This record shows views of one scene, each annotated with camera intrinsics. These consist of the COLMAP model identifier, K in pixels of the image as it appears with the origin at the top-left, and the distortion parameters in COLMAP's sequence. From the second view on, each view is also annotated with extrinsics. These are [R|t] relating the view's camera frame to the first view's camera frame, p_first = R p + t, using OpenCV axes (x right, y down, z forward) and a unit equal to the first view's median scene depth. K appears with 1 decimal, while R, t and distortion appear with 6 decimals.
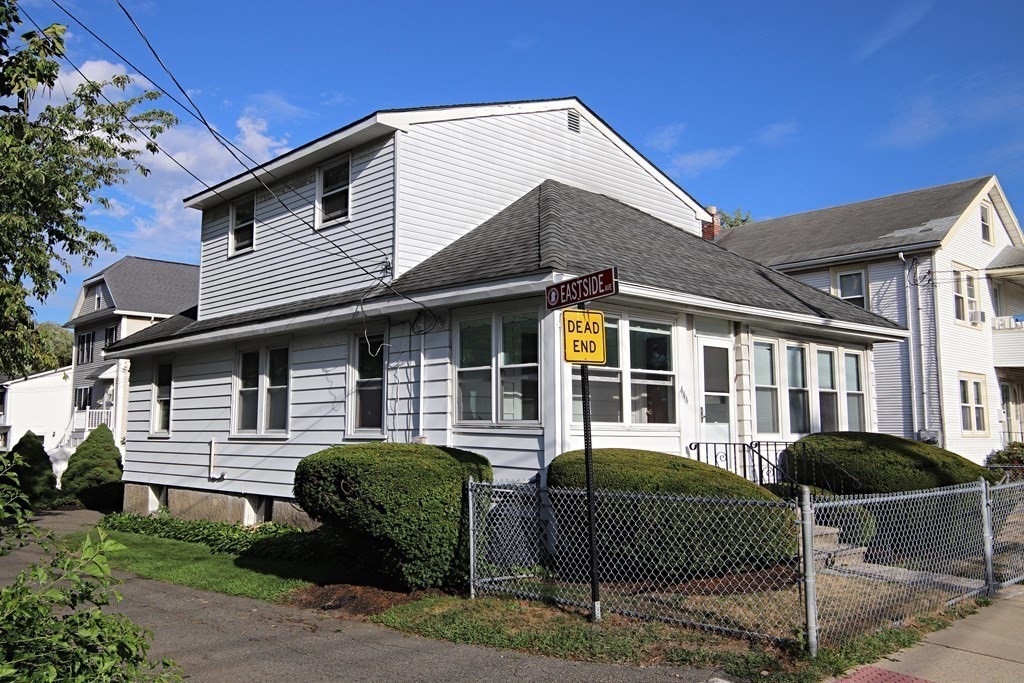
lens RADIAL K [[792.9, 0, 512.0], [0, 792.9, 341.5], [0, 0, 1]] dist [0.080273, -0.075065]
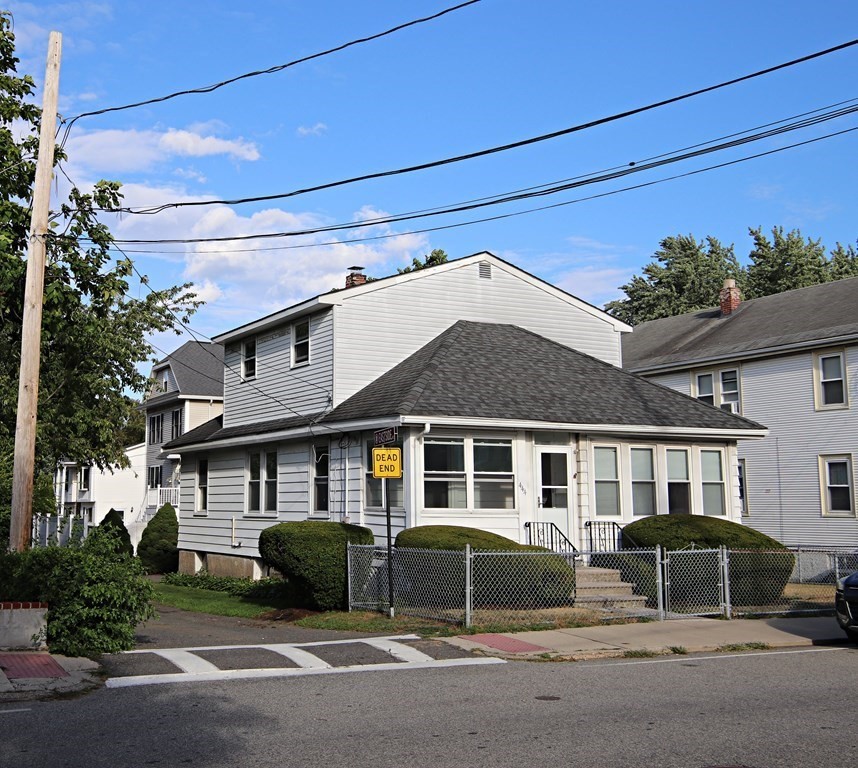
lens RADIAL K [[1160.3, 0, 429.0], [0, 1160.3, 384.0], [0, 0, 1]] dist [0.133202, -0.027261]
pose [[0.963932, -0.024615, -0.265009, 0.540909], [0.027293, 0.999607, 0.006426, -0.121662], [0.264746, -0.013427, 0.964225, -0.926668]]
